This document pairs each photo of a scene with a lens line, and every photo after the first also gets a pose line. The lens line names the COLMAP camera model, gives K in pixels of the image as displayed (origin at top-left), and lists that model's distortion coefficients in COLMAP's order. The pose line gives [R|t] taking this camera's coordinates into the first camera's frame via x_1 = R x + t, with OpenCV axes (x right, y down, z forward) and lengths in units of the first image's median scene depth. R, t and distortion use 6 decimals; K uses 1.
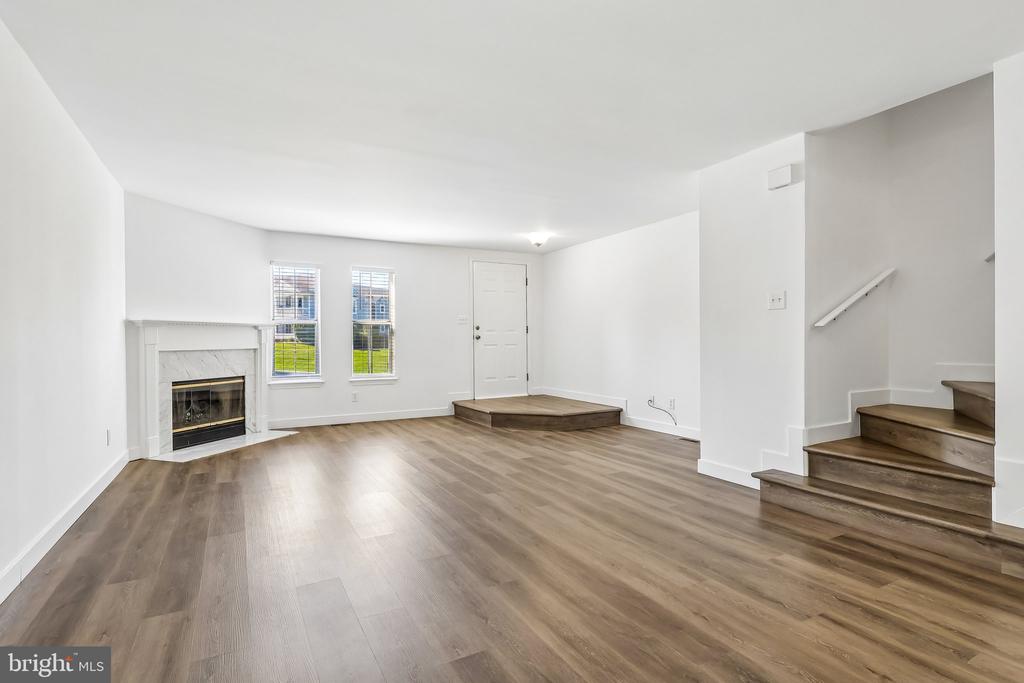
lens RADIAL K [[509.8, 0, 508.0], [0, 509.8, 342.1], [0, 0, 1]] dist [0.000988, 0.000933]
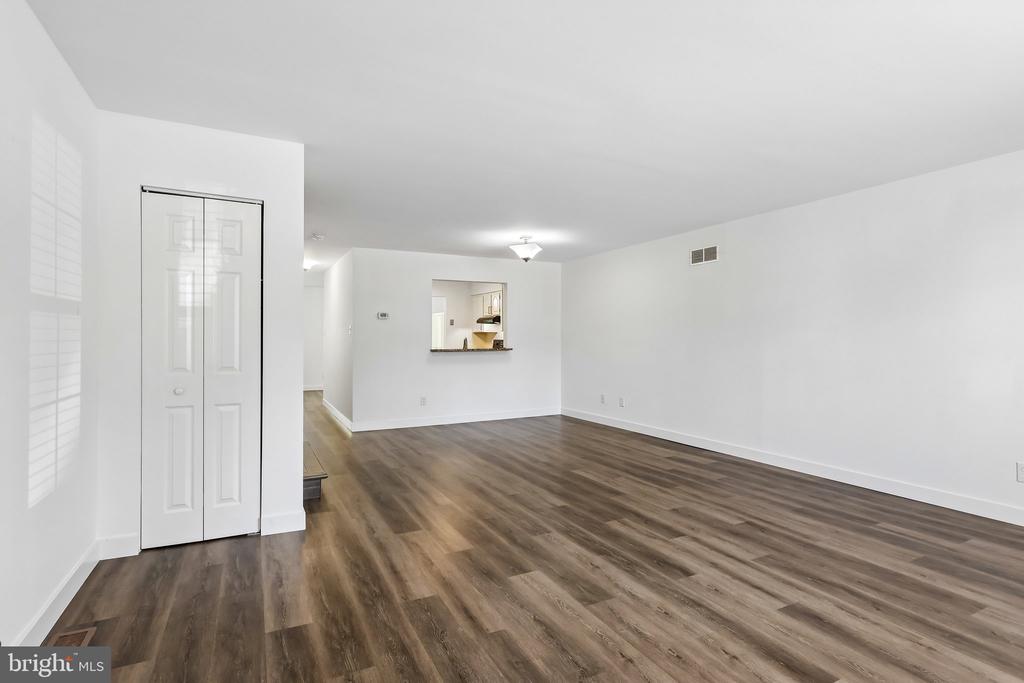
lens RADIAL K [[505.6, 0, 512.0], [0, 505.6, 341.5], [0, 0, 1]] dist [0.003158, 0.000190]
pose [[-0.999846, 0.003030, 0.017314, 0.034870], [0.003104, 0.999986, 0.004260, -0.029231], [-0.017301, 0.004313, -0.999841, 1.490760]]
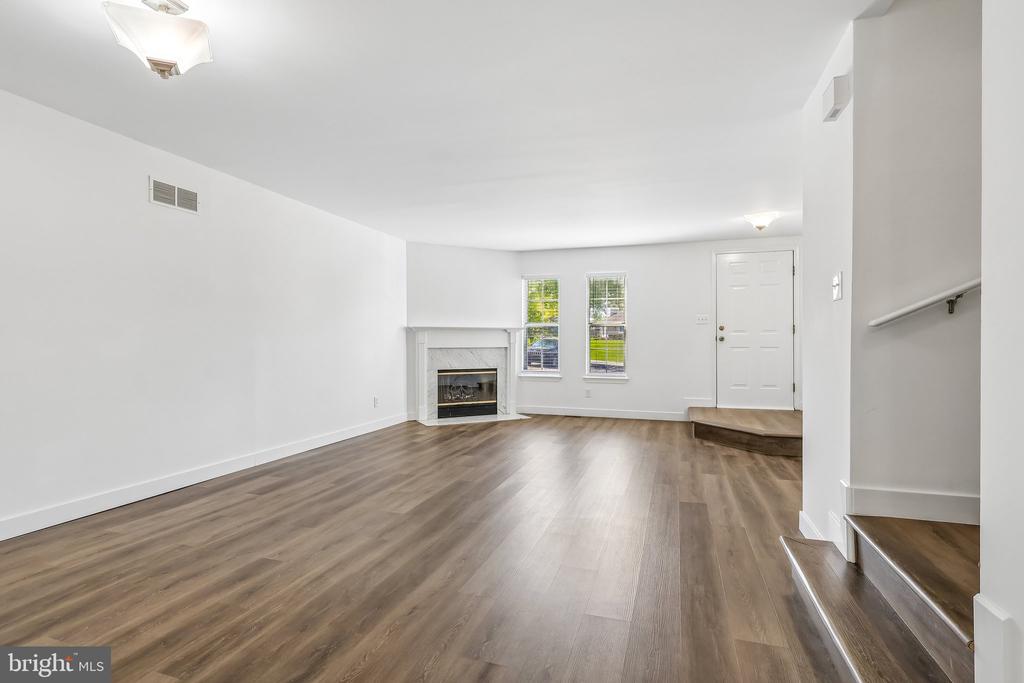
lens RADIAL K [[509.8, 0, 508.0], [0, 509.8, 342.1], [0, 0, 1]] dist [0.000988, 0.000933]
pose [[0.689076, 0.008806, -0.724636, 0.514038], [-0.007334, 0.999960, 0.005177, -0.007943], [0.724652, 0.001747, 0.689112, 0.170503]]
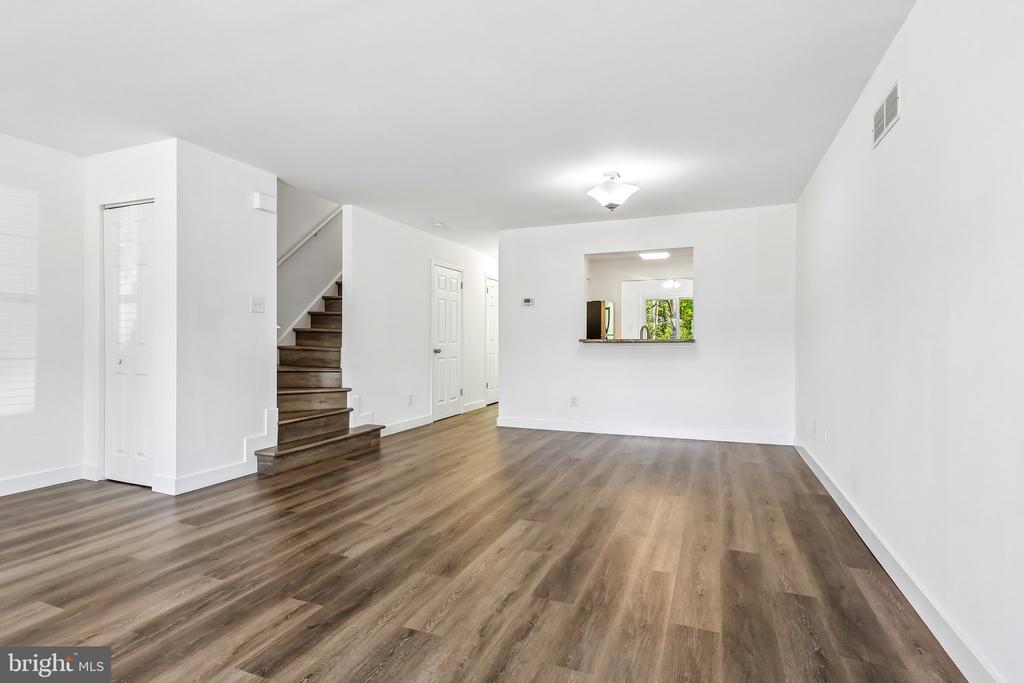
lens RADIAL K [[509.8, 0, 508.0], [0, 509.8, 342.1], [0, 0, 1]] dist [0.000988, 0.000933]
pose [[-0.639439, -0.000008, 0.768842, -0.528466], [0.002574, 0.999994, 0.002150, 0.001482], [-0.768838, 0.003354, -0.639435, 0.938699]]
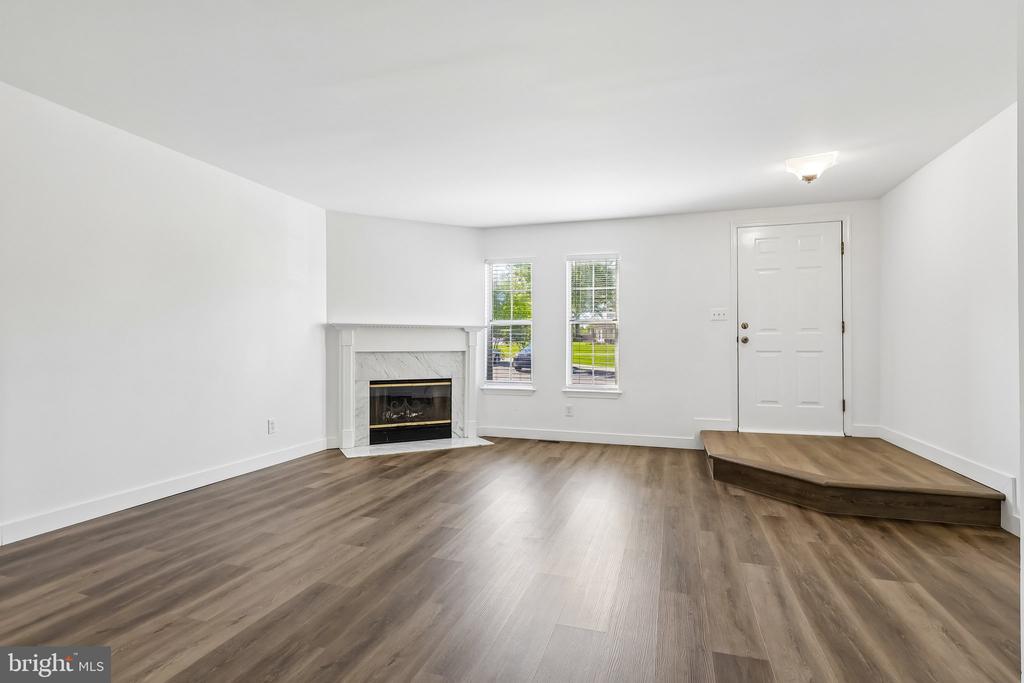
lens RADIAL K [[509.8, 0, 508.0], [0, 509.8, 342.1], [0, 0, 1]] dist [0.000988, 0.000933]
pose [[0.693033, 0.002657, -0.720901, 0.324185], [-0.008484, 0.999954, -0.004471, -0.000798], [0.720856, 0.009215, 0.693023, 0.477981]]
